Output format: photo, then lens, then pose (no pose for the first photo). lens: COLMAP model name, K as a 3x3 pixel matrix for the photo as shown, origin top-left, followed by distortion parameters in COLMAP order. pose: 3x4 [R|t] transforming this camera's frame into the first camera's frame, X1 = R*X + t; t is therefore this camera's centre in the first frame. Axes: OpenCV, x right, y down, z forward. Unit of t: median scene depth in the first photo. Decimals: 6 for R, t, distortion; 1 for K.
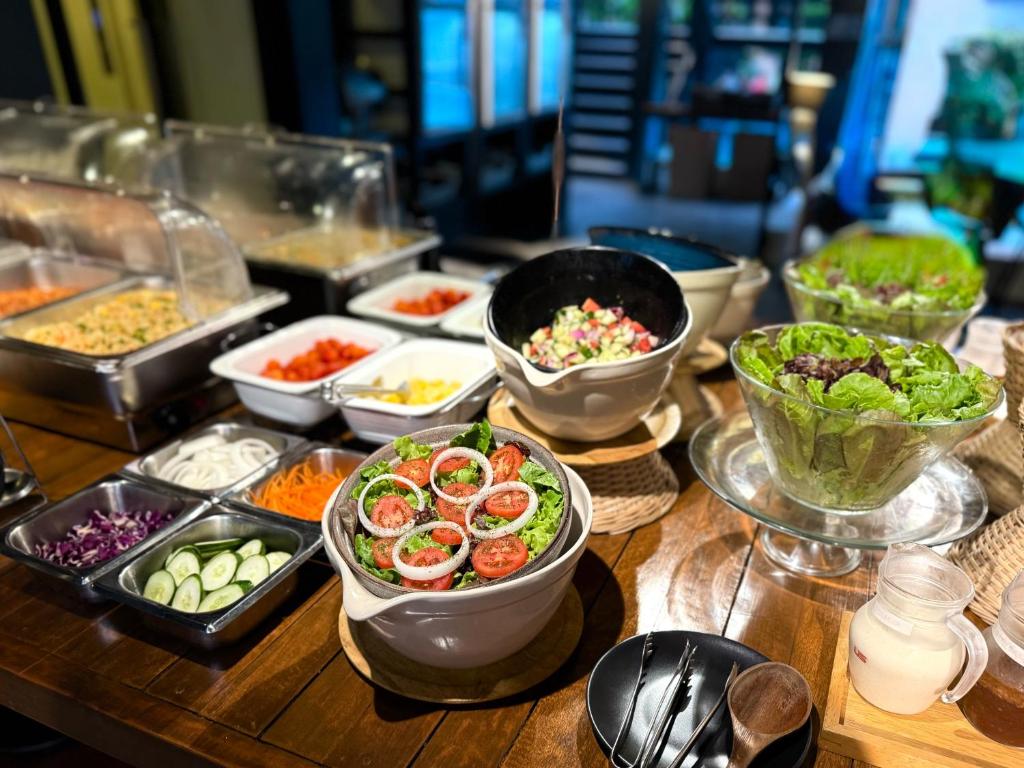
lens RADIAL K [[833.7, 0, 514.1], [0, 833.7, 420.1], [0, 0, 1]] dist [0.085618, -0.116433]
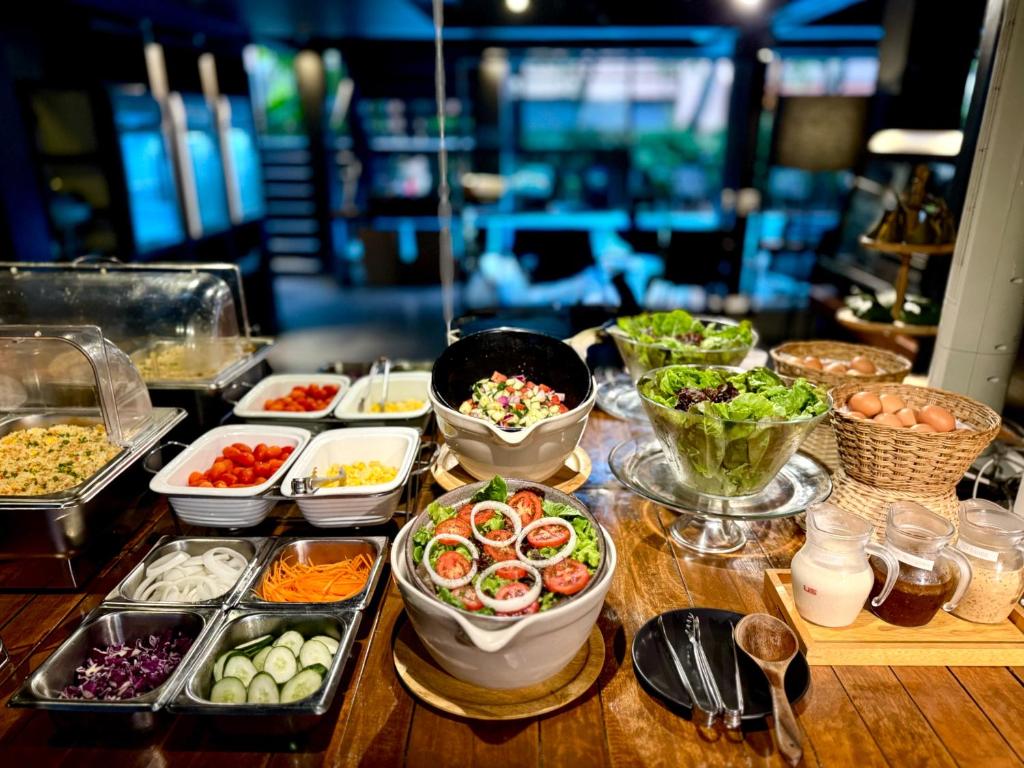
lens RADIAL K [[783.7, 0, 512.0], [0, 783.7, 384.0], [0, 0, 1]] dist [0.050587, -0.004363]
pose [[0.923432, -0.139757, 0.357409, -0.311962], [0.186701, 0.977291, -0.100230, -0.009185], [-0.335285, 0.159284, 0.928554, -0.065549]]
